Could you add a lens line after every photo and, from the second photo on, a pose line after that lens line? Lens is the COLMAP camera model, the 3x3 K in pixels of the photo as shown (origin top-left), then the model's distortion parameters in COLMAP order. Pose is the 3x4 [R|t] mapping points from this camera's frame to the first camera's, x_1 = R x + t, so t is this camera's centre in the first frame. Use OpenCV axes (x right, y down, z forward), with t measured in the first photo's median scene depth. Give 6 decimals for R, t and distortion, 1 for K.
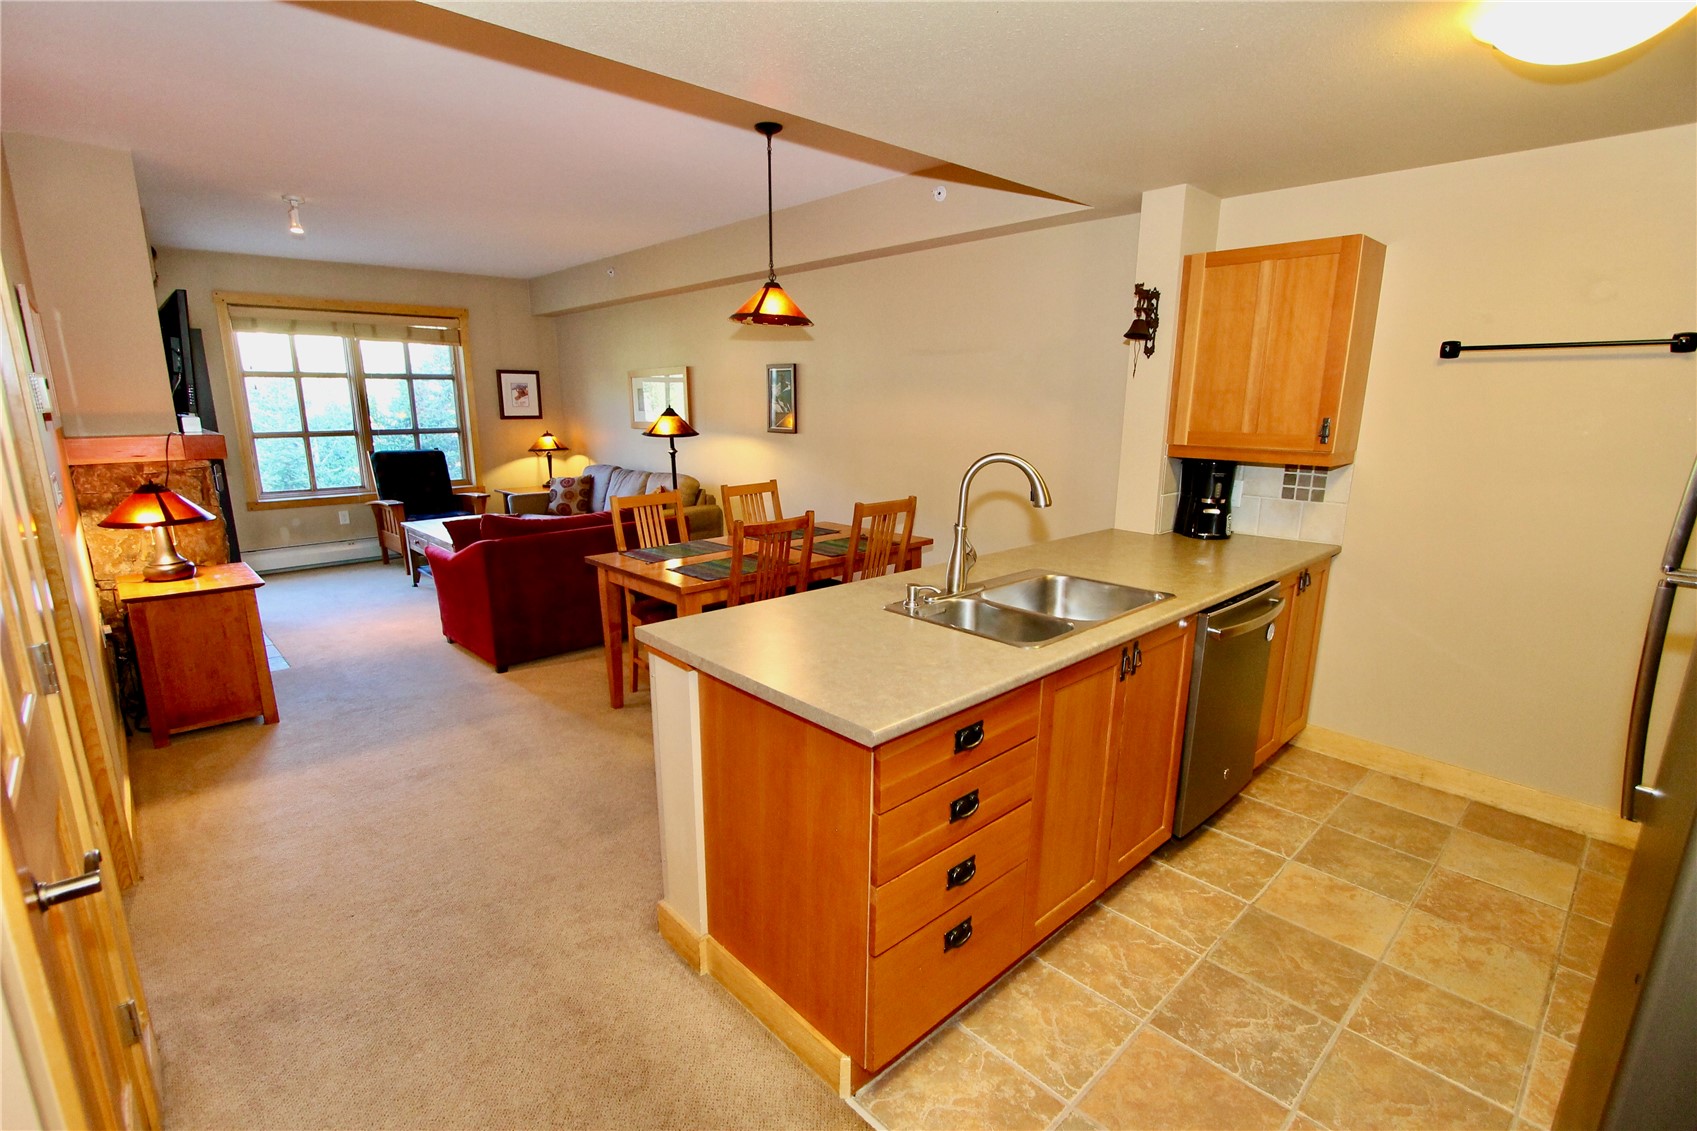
lens RADIAL K [[787.1, 0, 839.7], [0, 787.1, 585.1], [0, 0, 1]] dist [-0.014576, 0.001133]
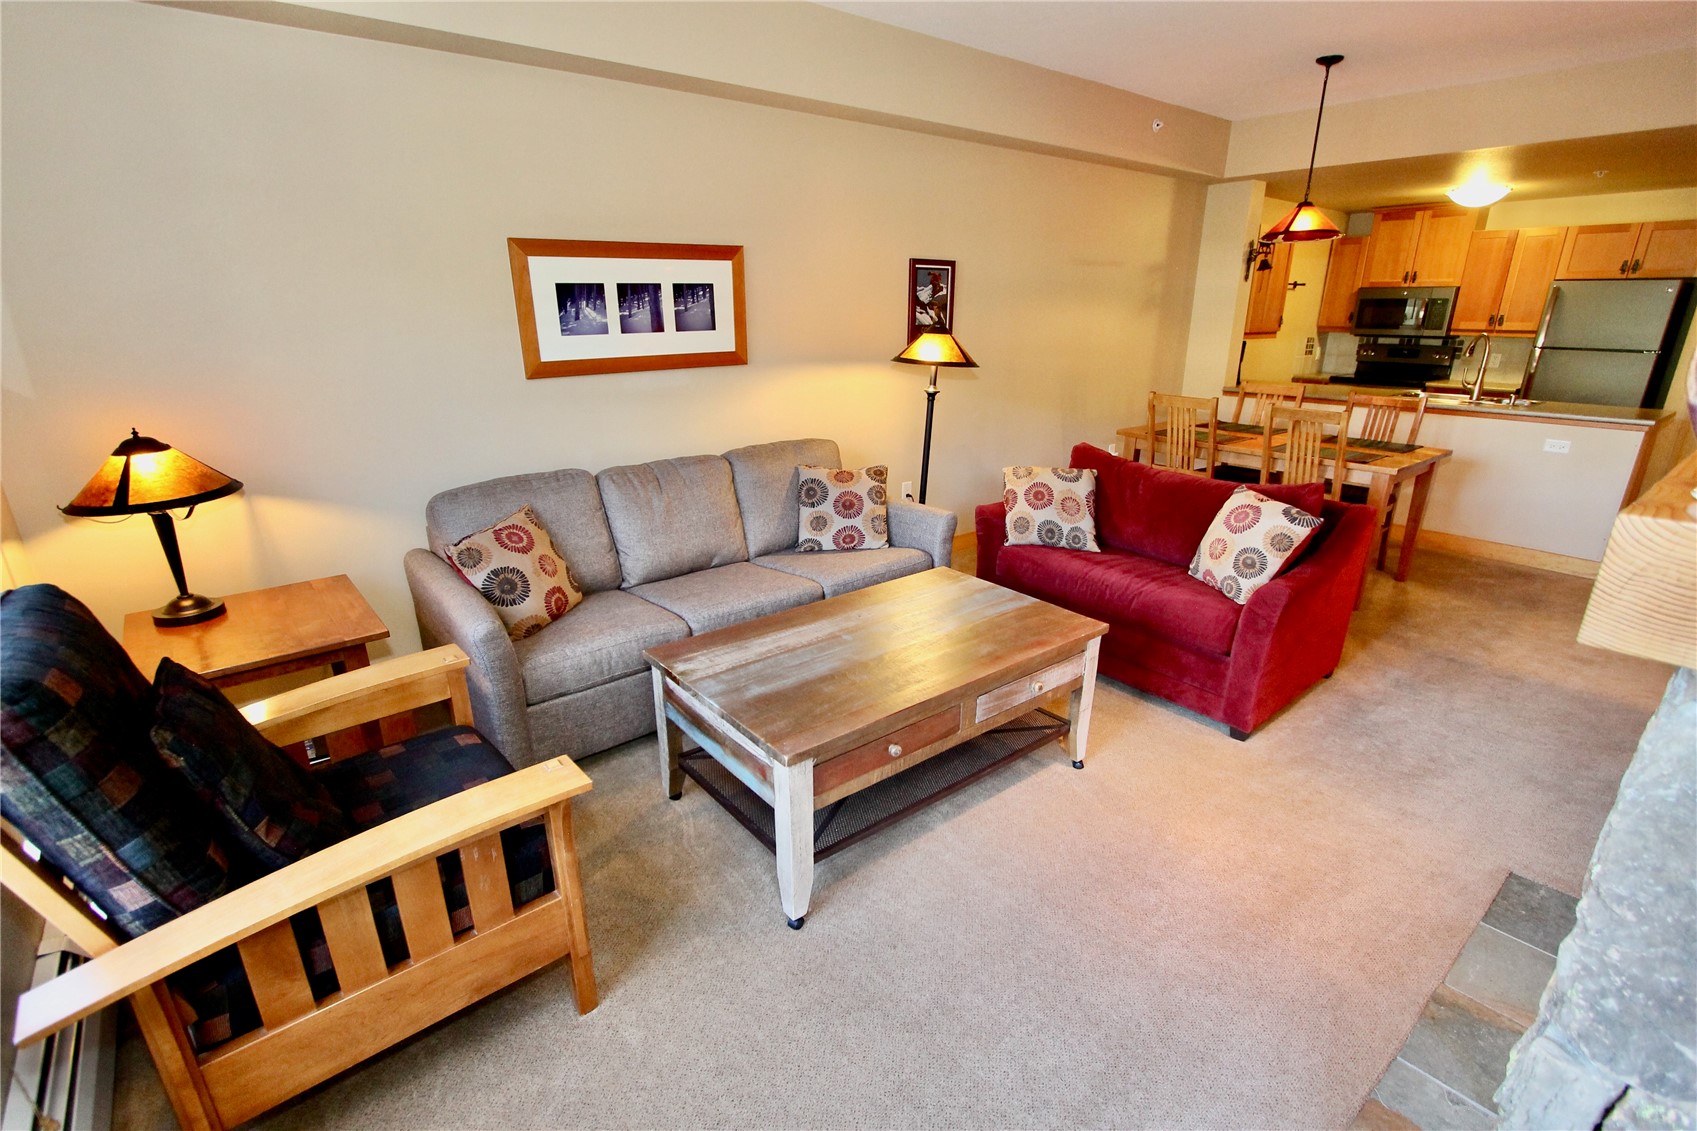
lens RADIAL K [[787.1, 0, 839.7], [0, 787.1, 585.1], [0, 0, 1]] dist [-0.014576, 0.001133]
pose [[0.068935, -0.334803, 0.939763, -0.729361], [0.231875, 0.921583, 0.311318, -0.200620], [-0.970300, 0.196447, 0.141162, 0.842684]]
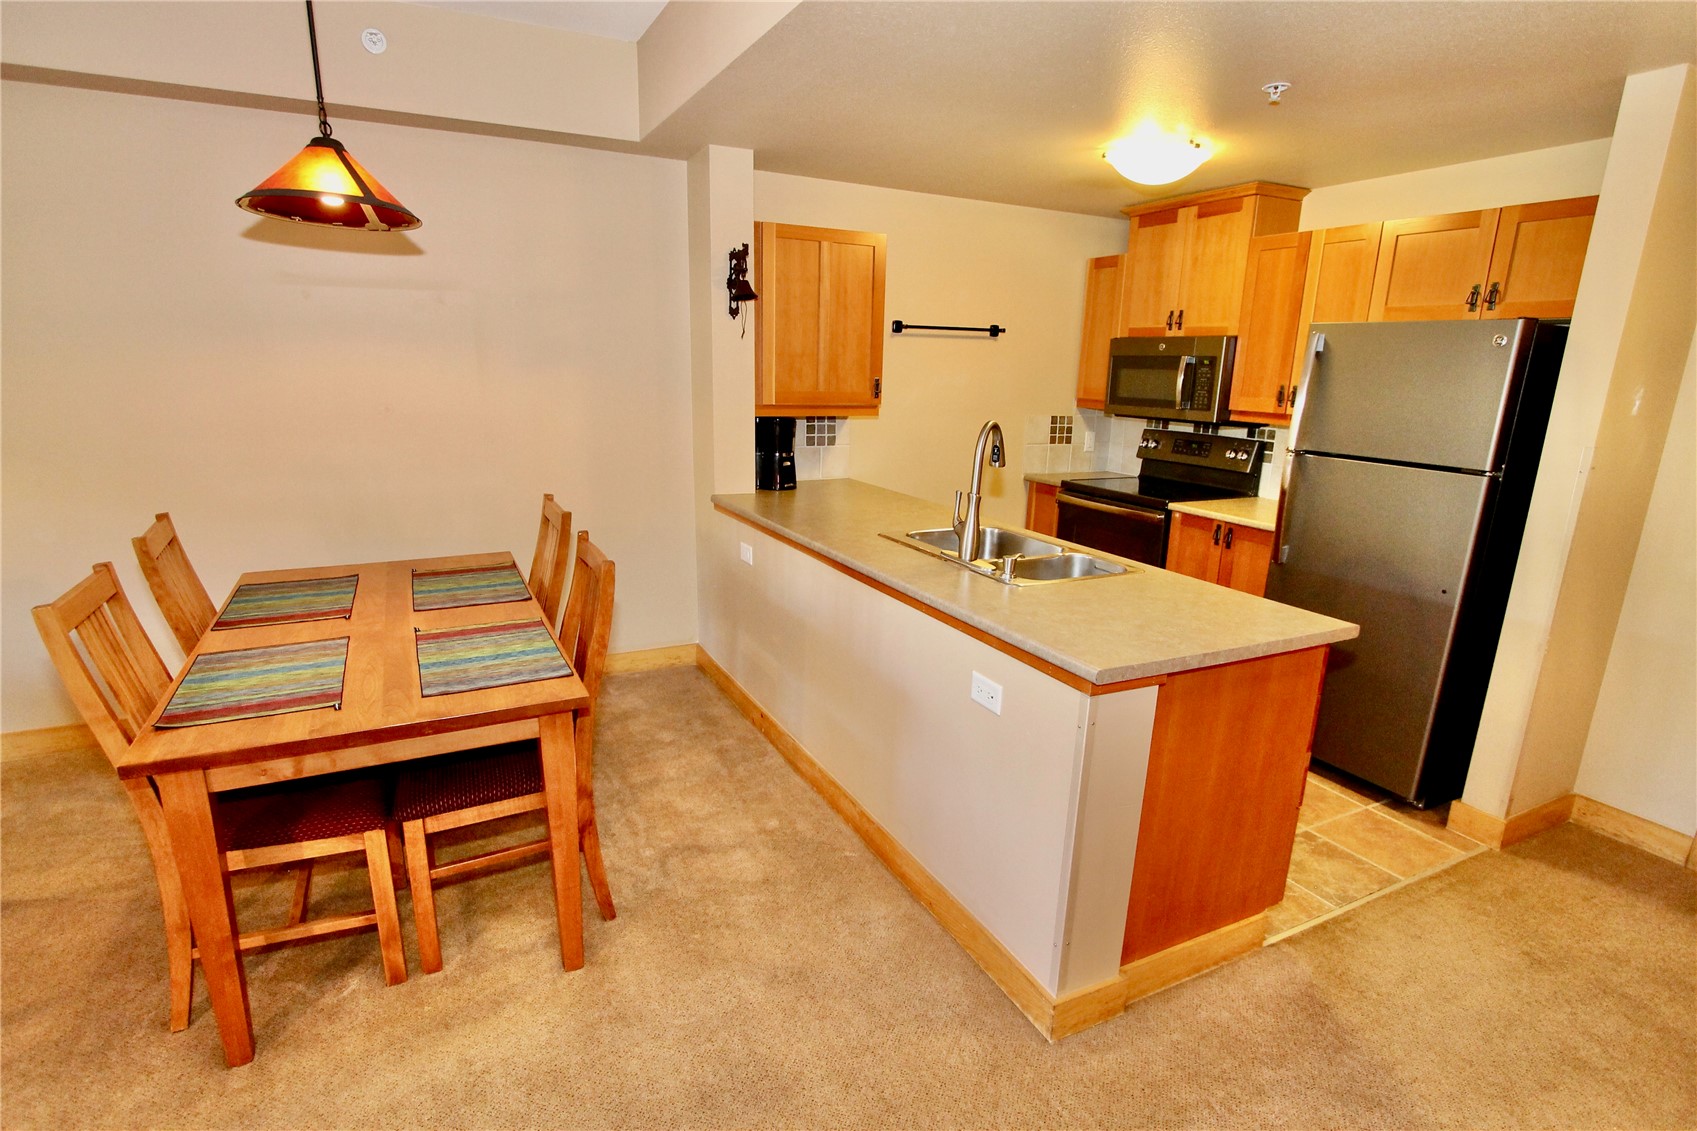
lens RADIAL K [[853.9, 0, 849.3], [0, 853.9, 577.1], [0, 0, 1]] dist [-0.002618, -0.000627]
pose [[0.267424, -0.236612, 0.934077, -0.331273], [0.200657, 0.961806, 0.186188, -0.073846], [-0.942455, 0.137638, 0.304687, 0.290146]]
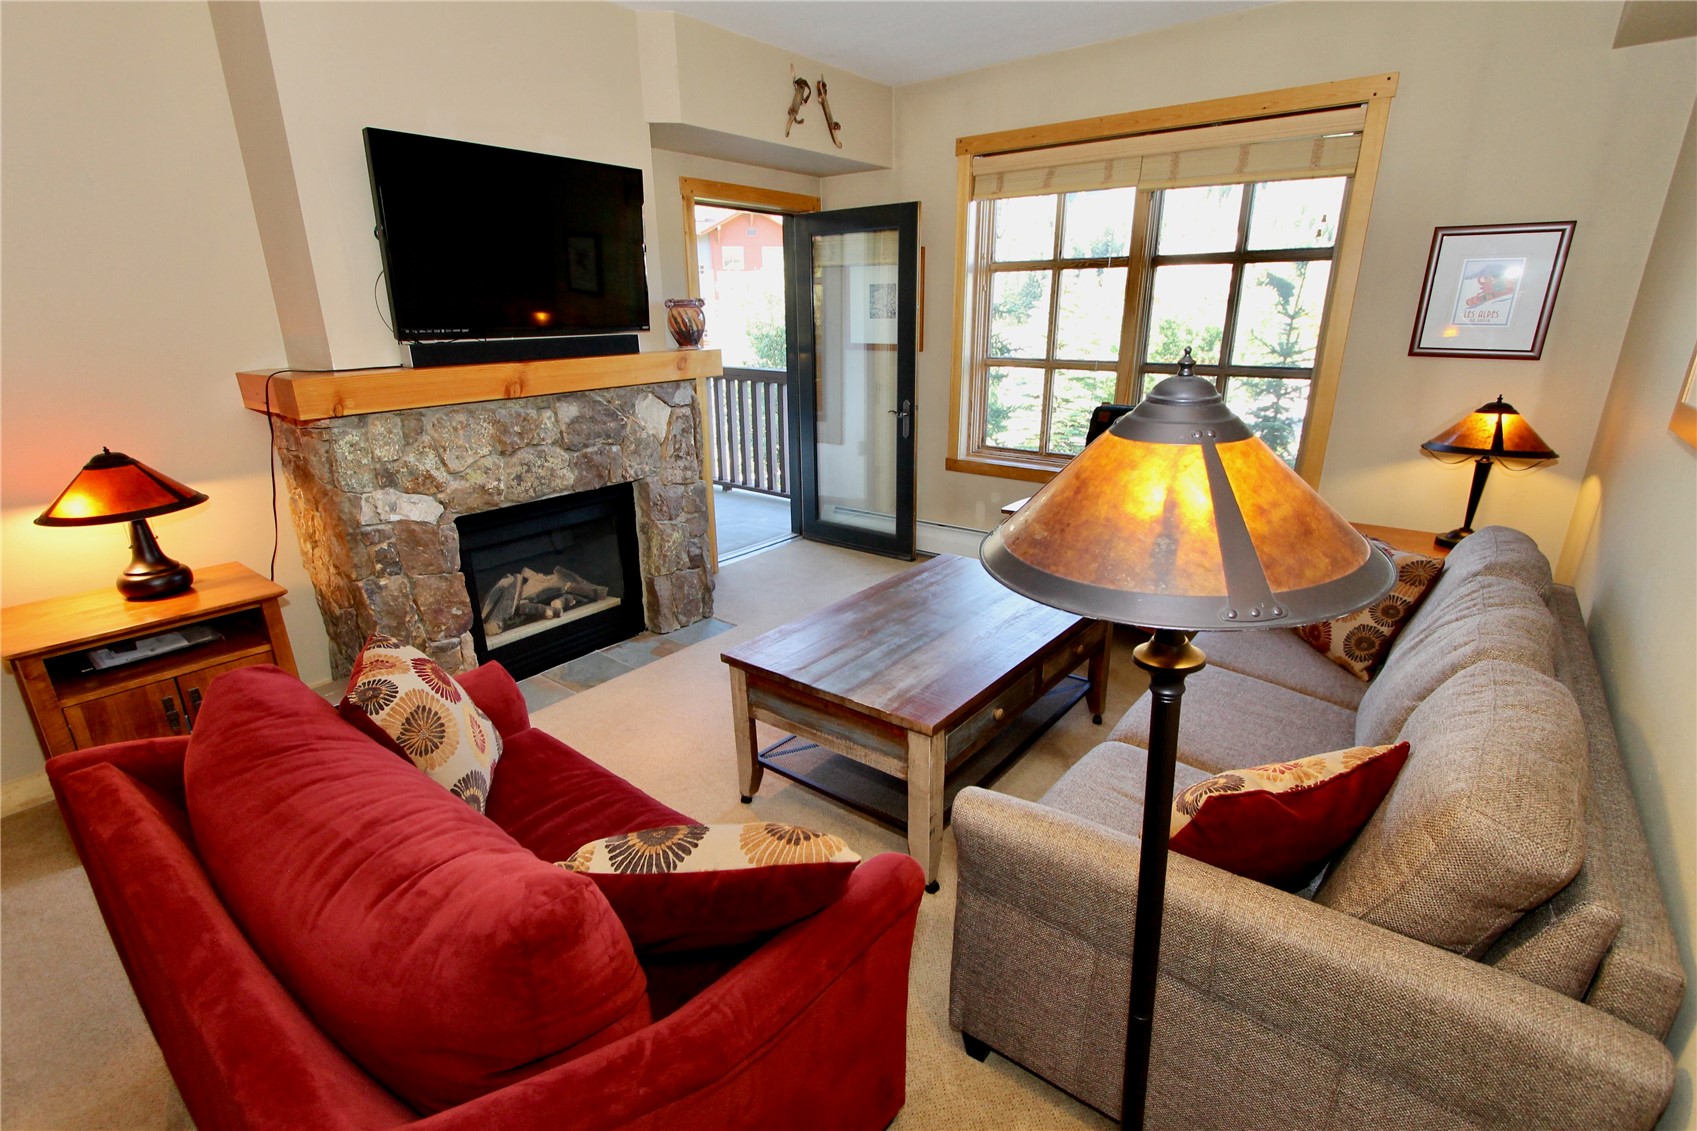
lens RADIAL K [[787.1, 0, 839.7], [0, 787.1, 585.1], [0, 0, 1]] dist [-0.014576, 0.001133]
pose [[0.152220, 0.326904, -0.932718, -0.068021], [-0.213155, 0.932365, 0.291993, -0.179291], [0.965088, 0.154367, 0.211605, 0.746305]]
